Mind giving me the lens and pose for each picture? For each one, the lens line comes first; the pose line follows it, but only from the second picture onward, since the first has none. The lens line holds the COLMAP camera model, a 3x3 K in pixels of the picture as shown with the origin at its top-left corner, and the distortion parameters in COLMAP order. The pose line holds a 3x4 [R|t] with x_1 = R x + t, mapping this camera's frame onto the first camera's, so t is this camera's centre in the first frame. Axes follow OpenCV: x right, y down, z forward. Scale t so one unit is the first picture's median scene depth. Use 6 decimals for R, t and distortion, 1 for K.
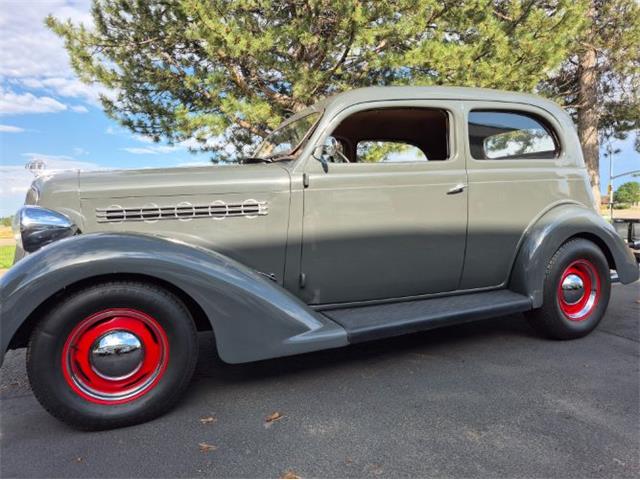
lens RADIAL K [[449.2, 0, 320.0], [0, 449.2, 240.0], [0, 0, 1]] dist [0.043772, -0.000532]
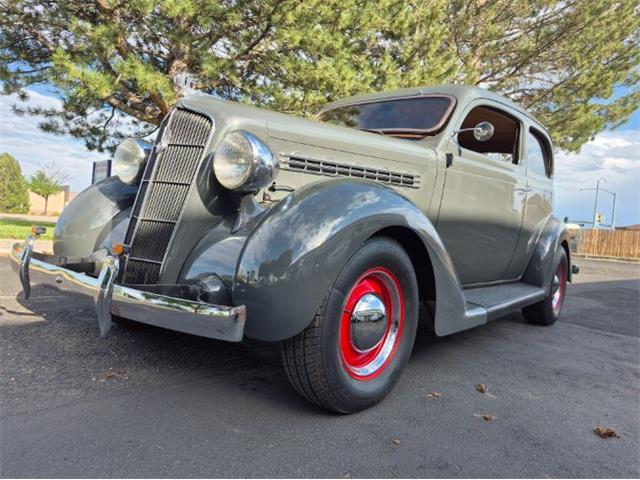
lens RADIAL K [[453.0, 0, 320.0], [0, 453.0, 240.0], [0, 0, 1]] dist [0.014733, 0.000588]
pose [[0.890733, 0.088723, 0.445783, -0.732077], [-0.078950, 0.996056, -0.040490, 0.110466], [-0.447617, 0.000871, 0.894225, 0.218080]]
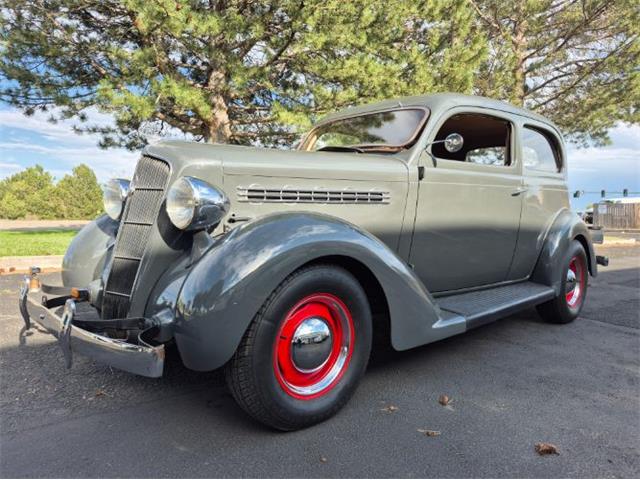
lens RADIAL K [[451.8, 0, 322.6], [0, 451.8, 231.3], [0, 0, 1]] dist [0.023516, -0.002232]
pose [[0.944164, 0.037532, 0.327332, -0.584768], [-0.030052, 0.999159, -0.027880, 0.037413], [-0.328103, 0.016486, 0.944498, 0.094217]]
